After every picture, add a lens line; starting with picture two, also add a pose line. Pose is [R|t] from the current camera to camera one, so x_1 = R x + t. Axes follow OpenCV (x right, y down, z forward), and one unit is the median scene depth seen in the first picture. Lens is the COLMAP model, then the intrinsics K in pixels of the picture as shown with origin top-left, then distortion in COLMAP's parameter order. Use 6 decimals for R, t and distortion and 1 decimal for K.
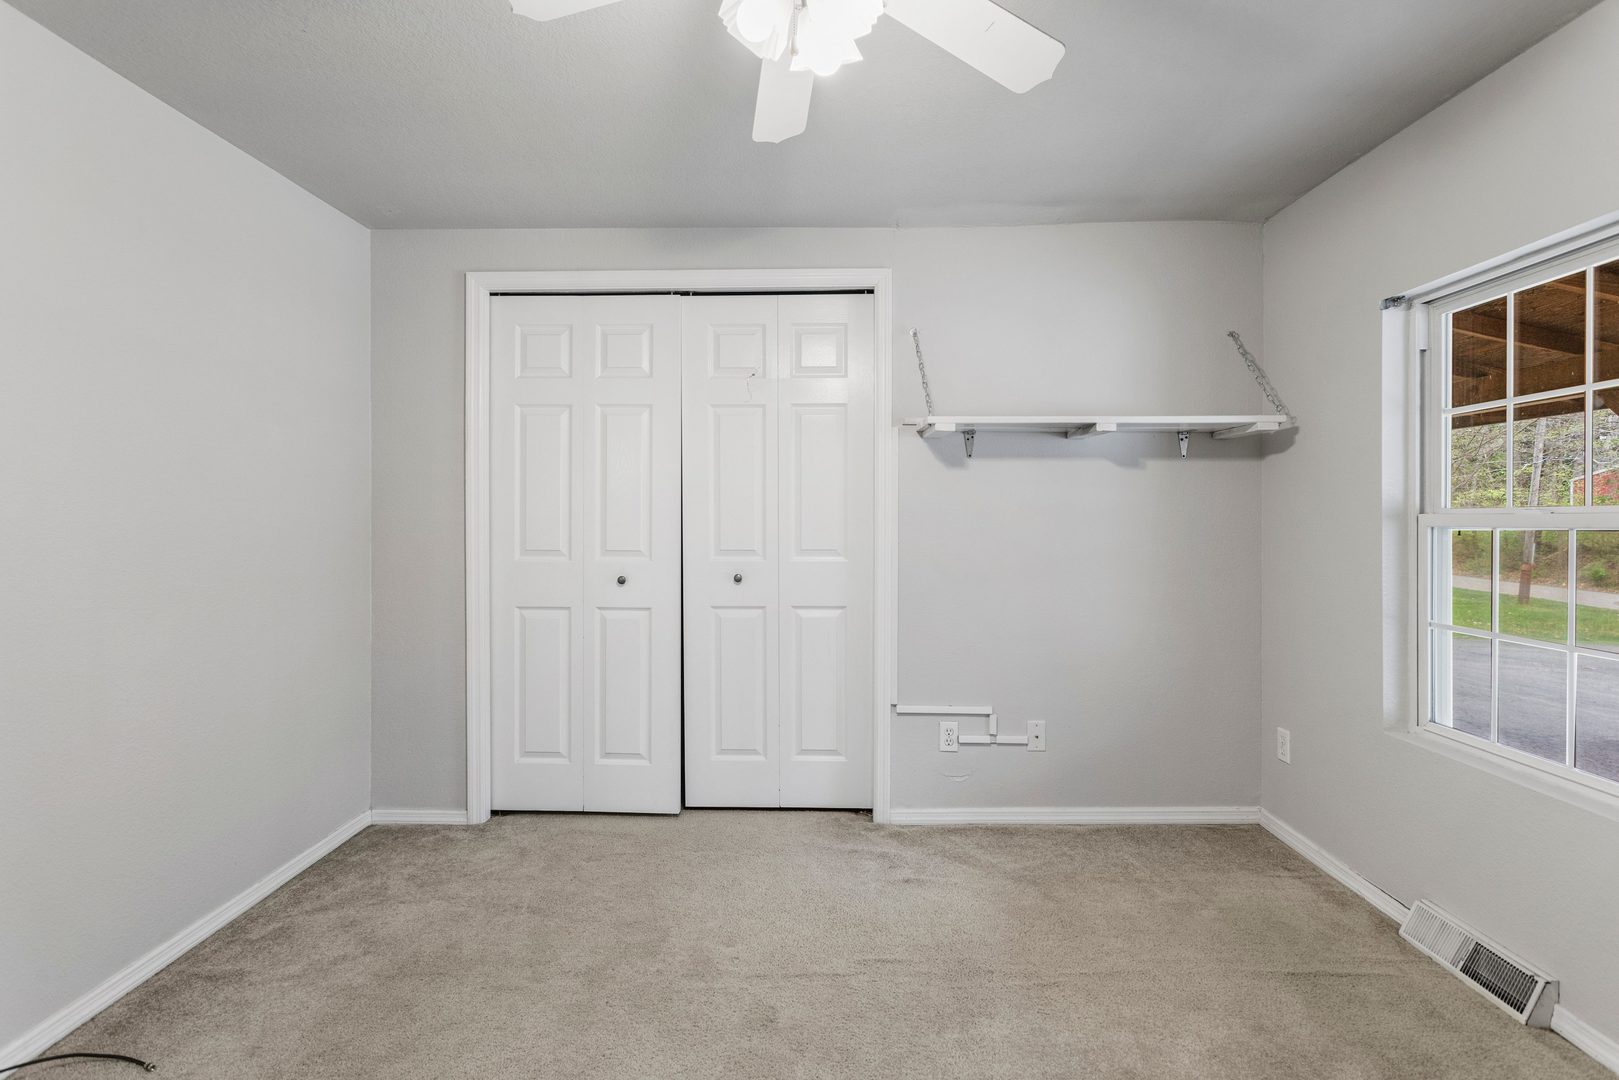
lens RADIAL K [[777.7, 0, 807.7], [0, 777.7, 514.7], [0, 0, 1]] dist [-0.000077, 0.001517]
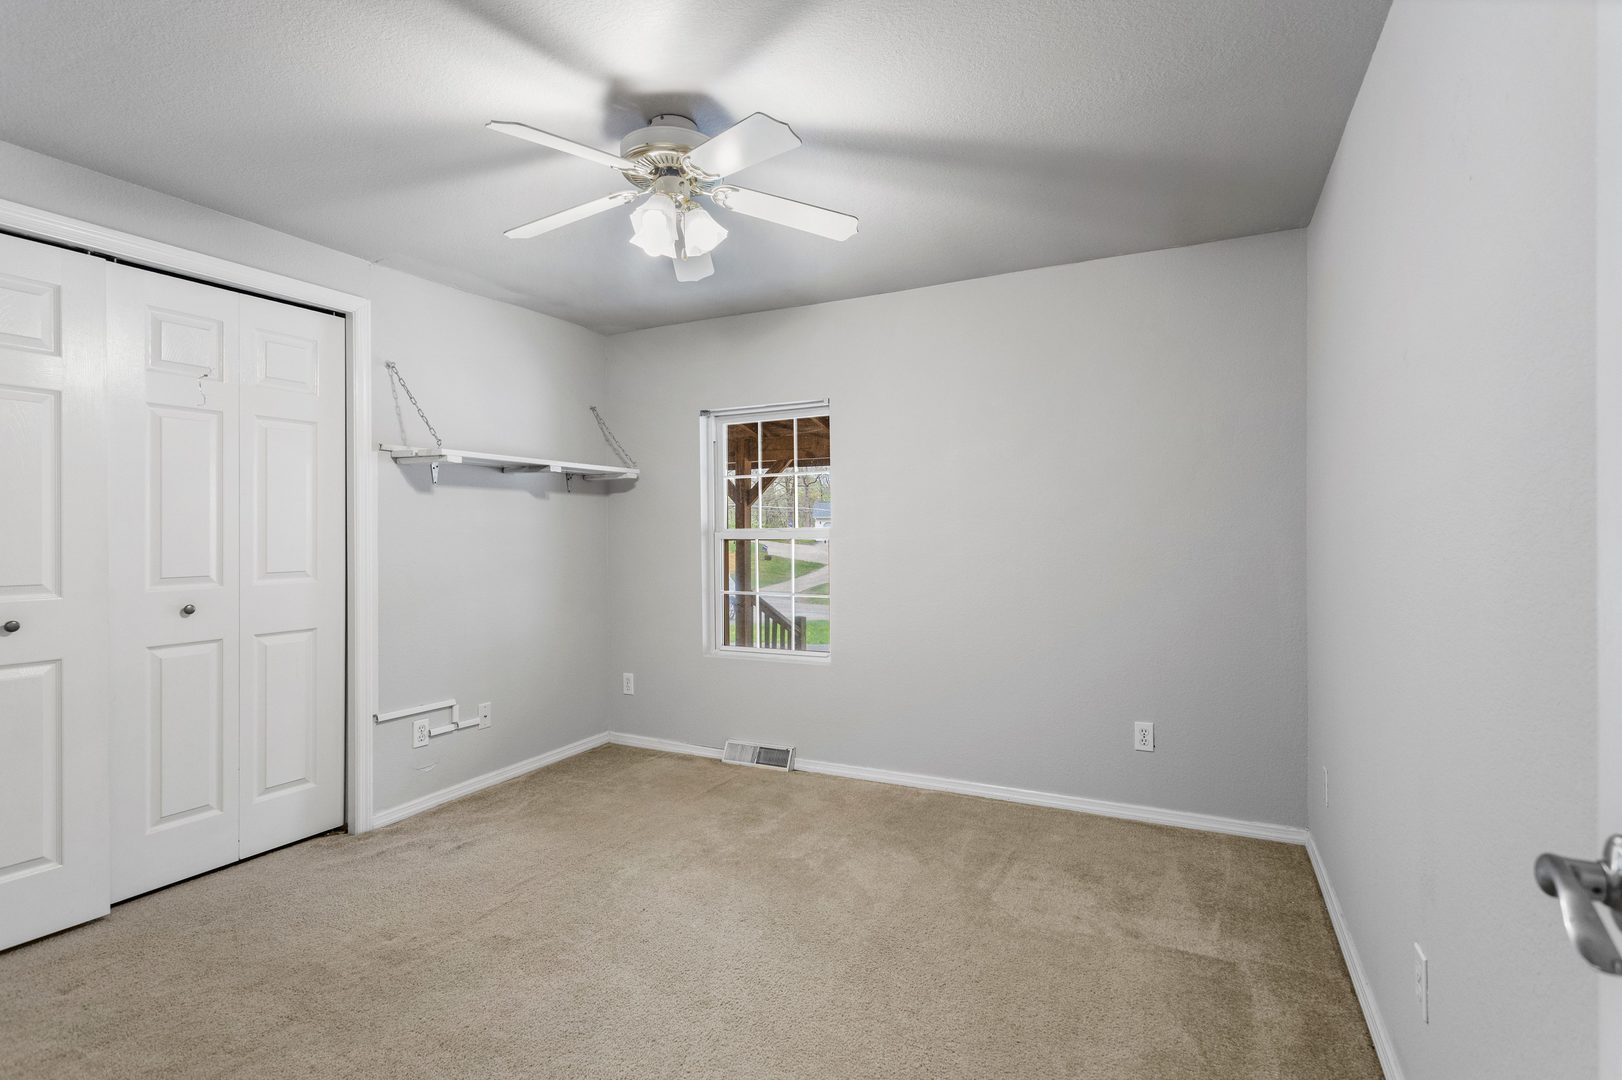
lens RADIAL K [[783.9, 0, 801.7], [0, 783.9, 528.7], [0, 0, 1]] dist [0.000165, 0.000179]
pose [[0.438337, 0.002270, 0.898808, -0.605803], [0.007506, 0.999953, -0.006186, 0.003031], [-0.898779, 0.009458, 0.438300, 0.014288]]
